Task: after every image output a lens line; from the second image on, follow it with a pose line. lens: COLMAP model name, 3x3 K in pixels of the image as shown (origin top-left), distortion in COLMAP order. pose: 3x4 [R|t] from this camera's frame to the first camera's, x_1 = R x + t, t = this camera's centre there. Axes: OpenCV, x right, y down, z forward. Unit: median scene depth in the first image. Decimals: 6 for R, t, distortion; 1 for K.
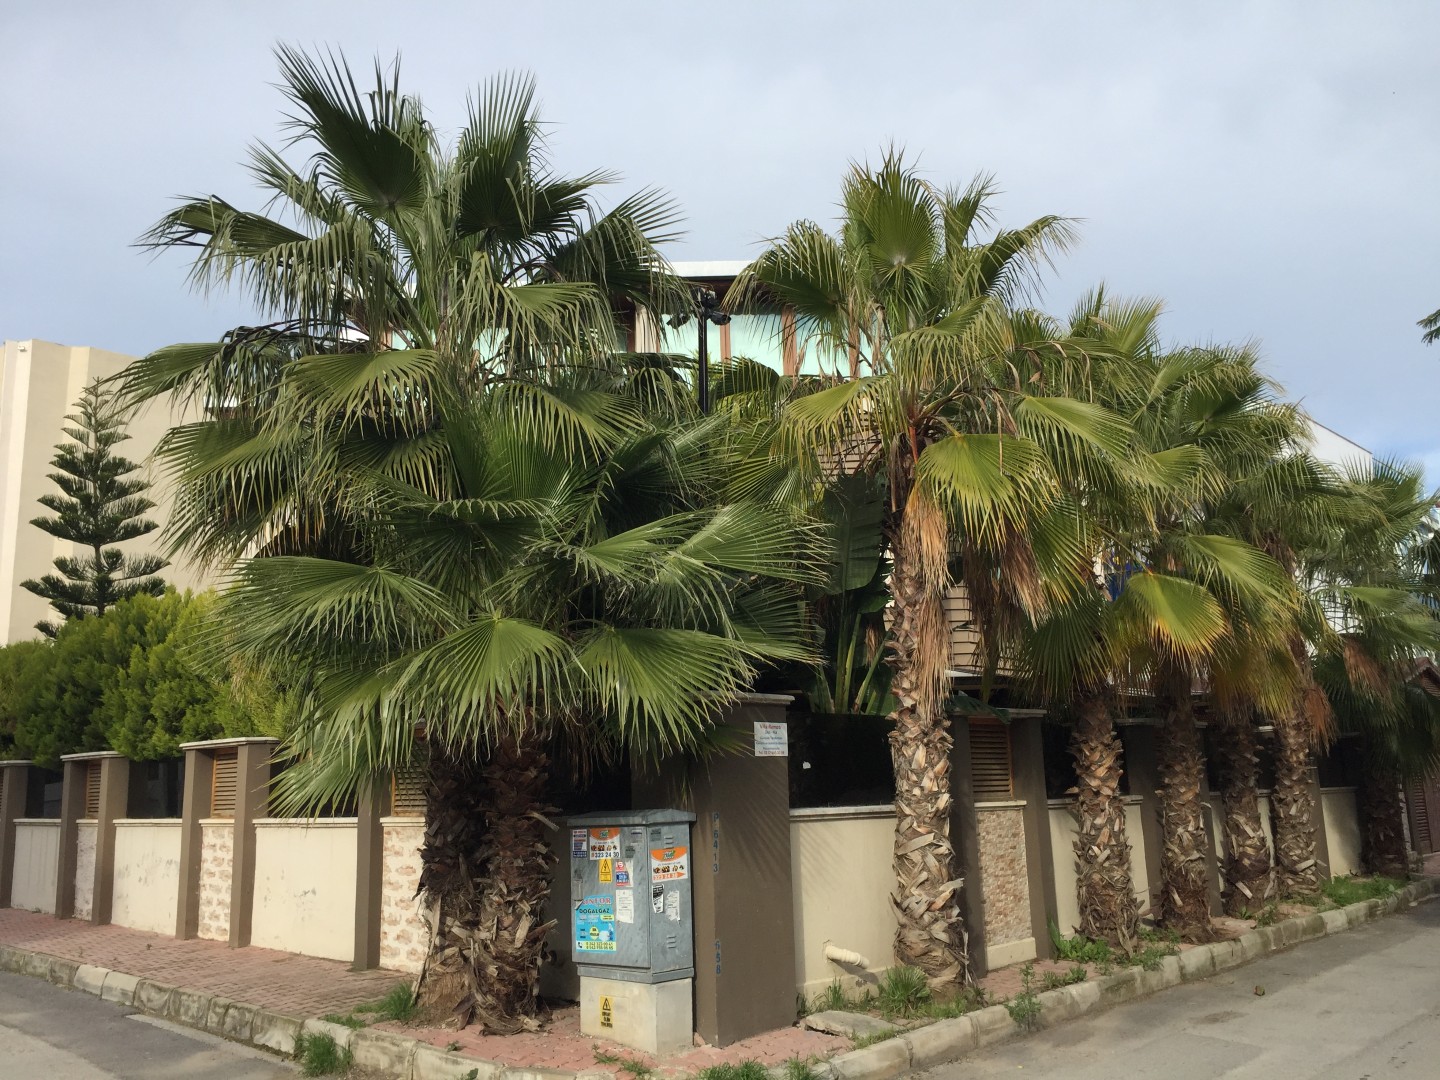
lens RADIAL K [[1329.1, 0, 734.6], [0, 1329.1, 540.0], [0, 0, 1]] dist [0.101554, -0.167778]
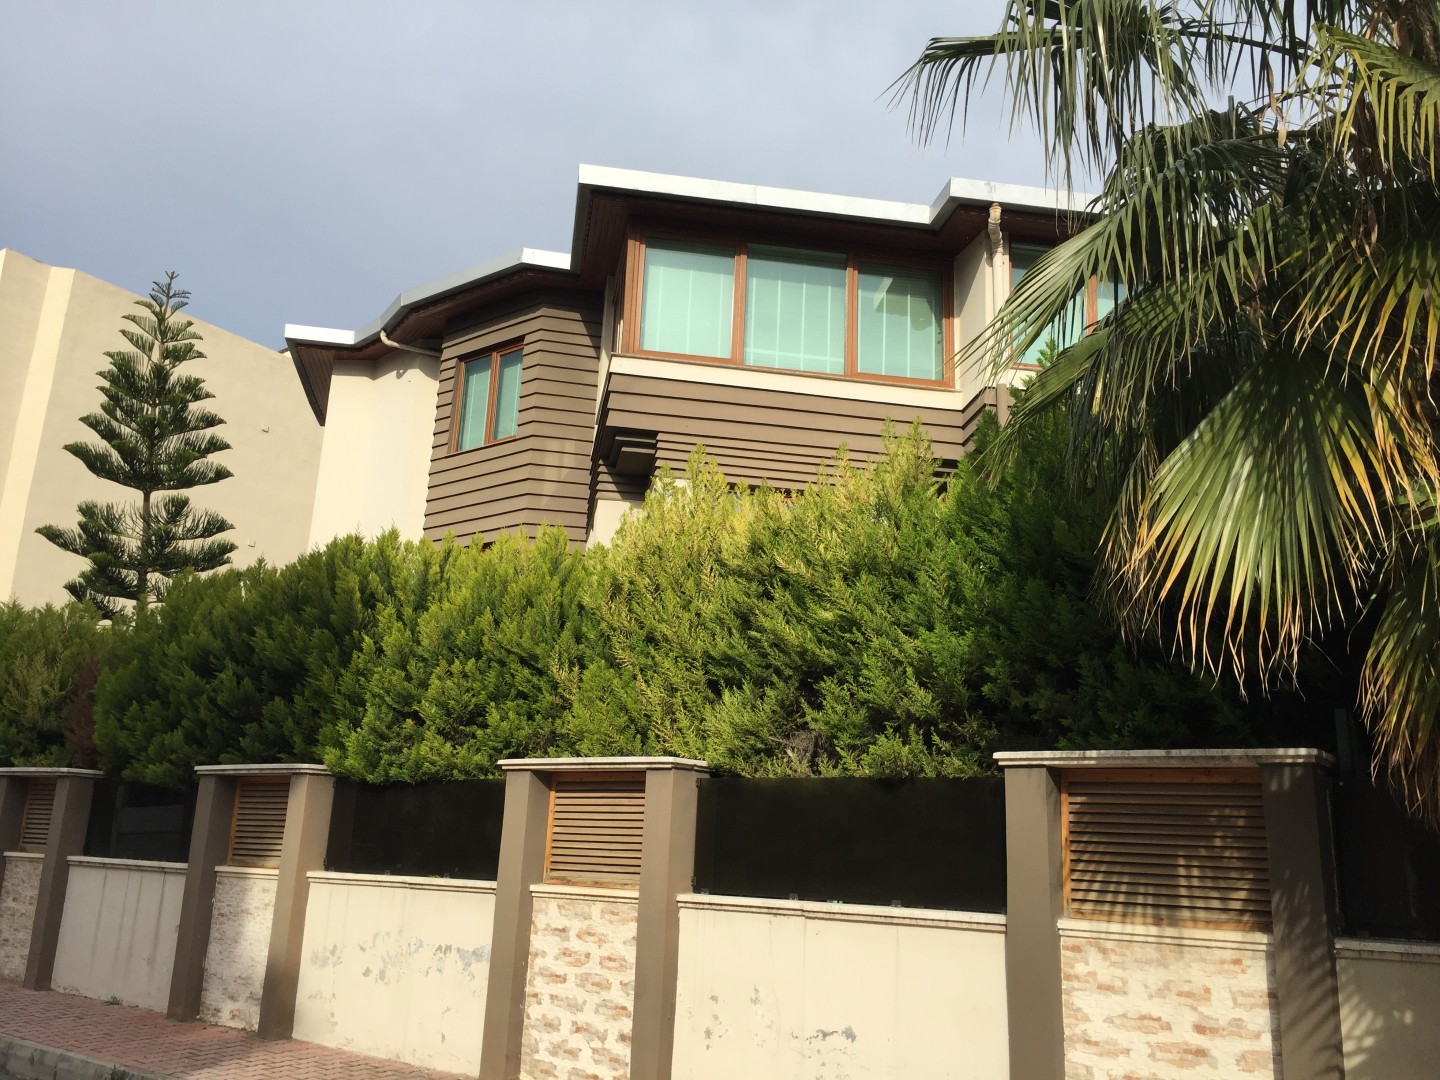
lens RADIAL K [[1248.2, 0, 729.4], [0, 1248.2, 554.3], [0, 0, 1]] dist [0.085839, -0.130388]
pose [[0.982436, 0.105304, 0.154047, -0.341011], [-0.096493, 0.993298, -0.063622, 0.069578], [-0.159714, 0.047640, 0.986013, 0.336515]]
